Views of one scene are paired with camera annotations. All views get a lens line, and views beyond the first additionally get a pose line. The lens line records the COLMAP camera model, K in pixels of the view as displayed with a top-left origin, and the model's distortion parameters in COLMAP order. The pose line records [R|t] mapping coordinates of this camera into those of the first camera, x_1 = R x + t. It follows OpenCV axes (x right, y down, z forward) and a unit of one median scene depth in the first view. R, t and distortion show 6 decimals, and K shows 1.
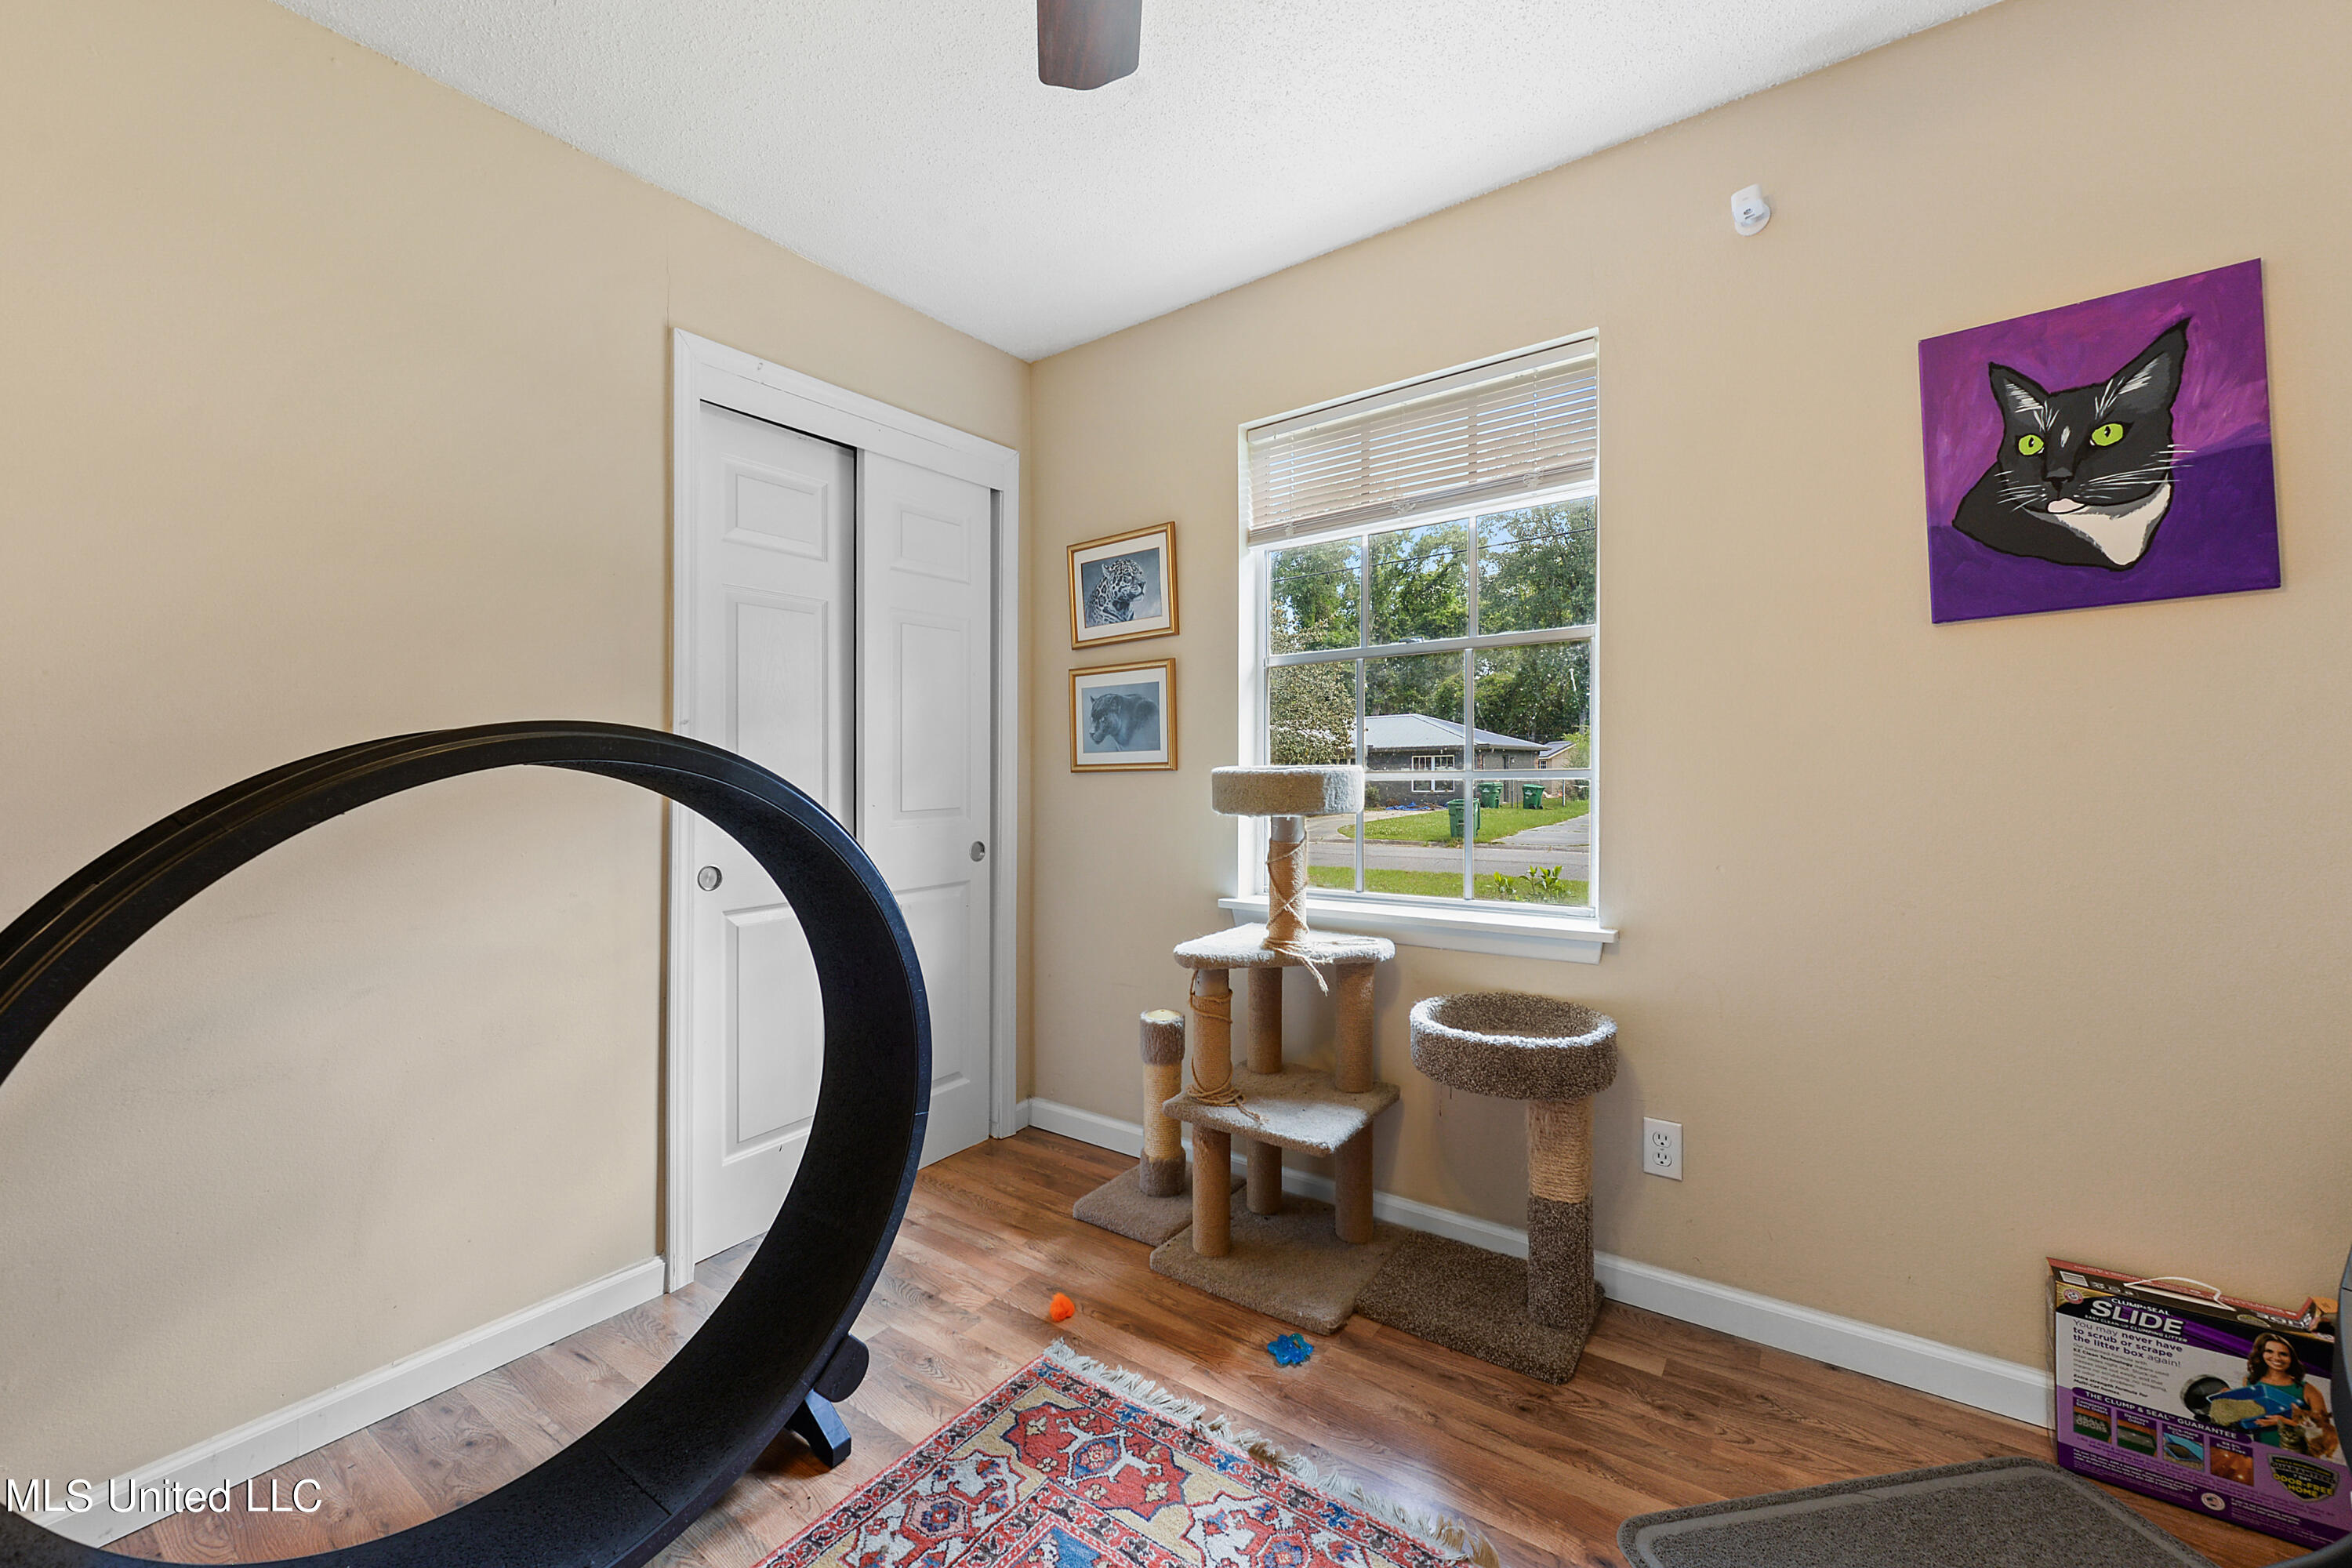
lens RADIAL K [[931.7, 0, 1168.3], [0, 931.7, 770.9], [0, 0, 1]] dist [0.001348, 0.000086]
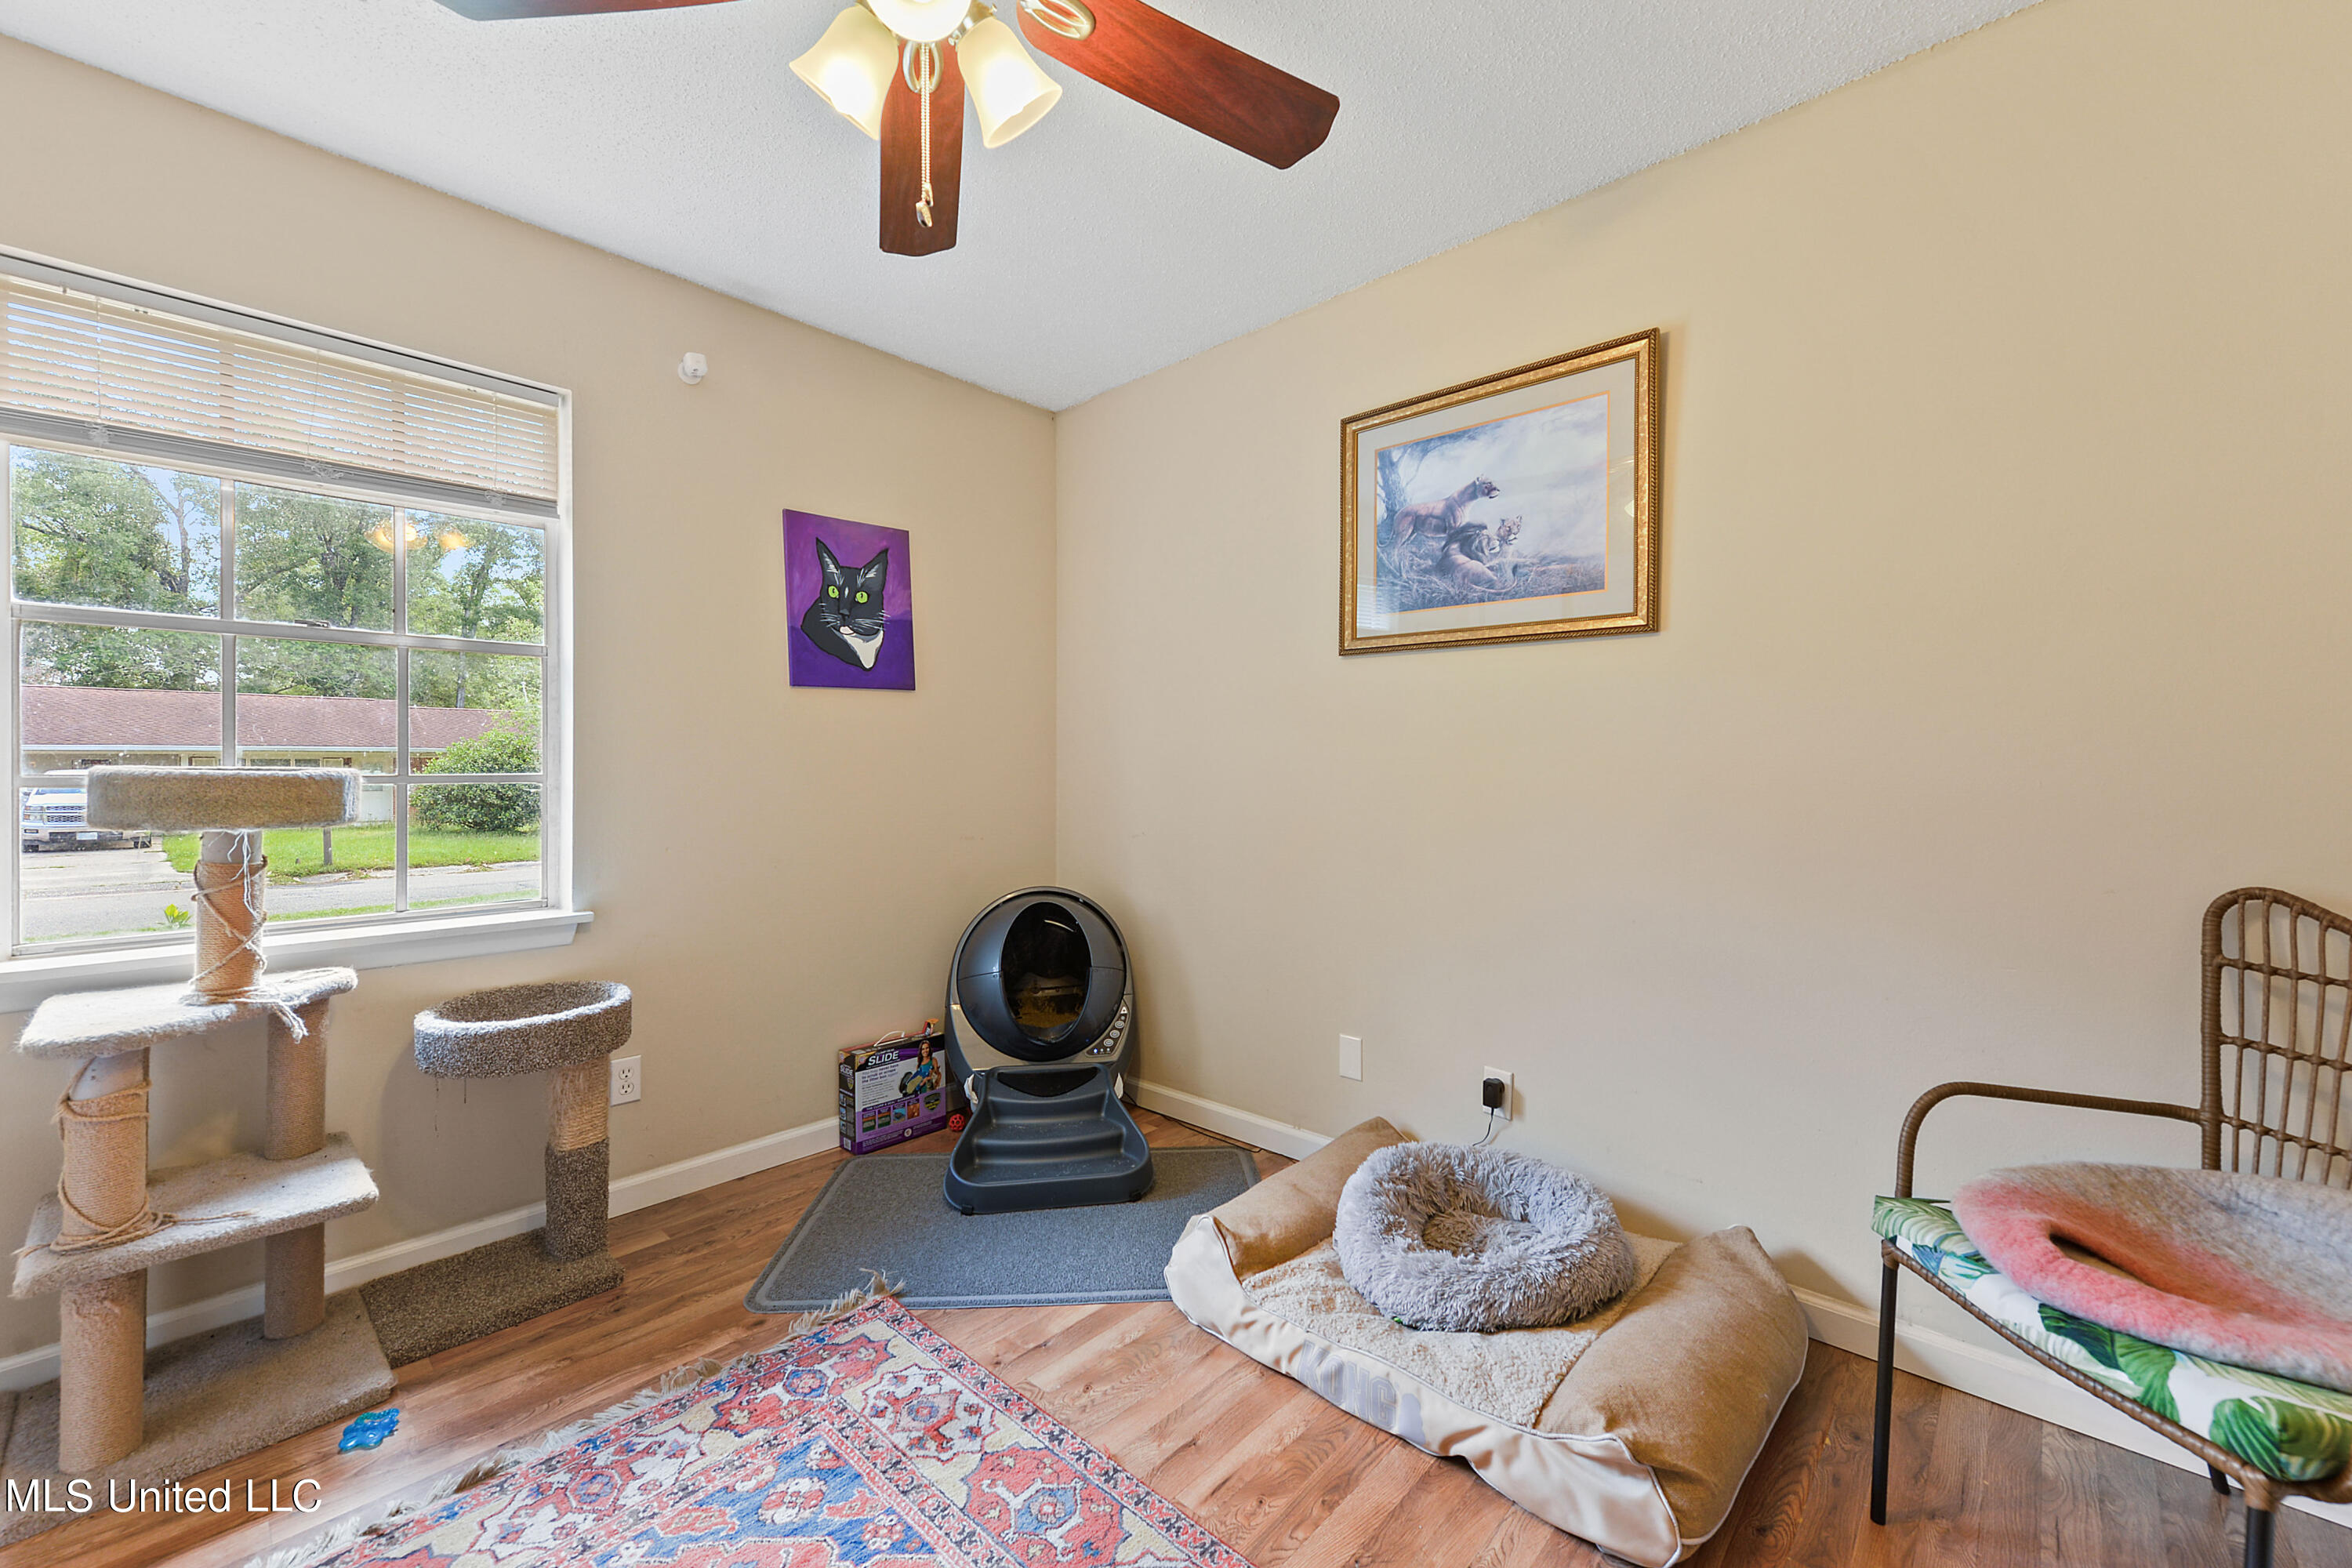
lens RADIAL K [[931.7, 0, 1168.3], [0, 931.7, 770.9], [0, 0, 1]] dist [0.001348, 0.000086]
pose [[0.119439, 0.010920, 0.992781, -0.746722], [-0.000624, 0.999940, -0.010924, 0.007433], [-0.992841, 0.000685, 0.119439, 0.162232]]
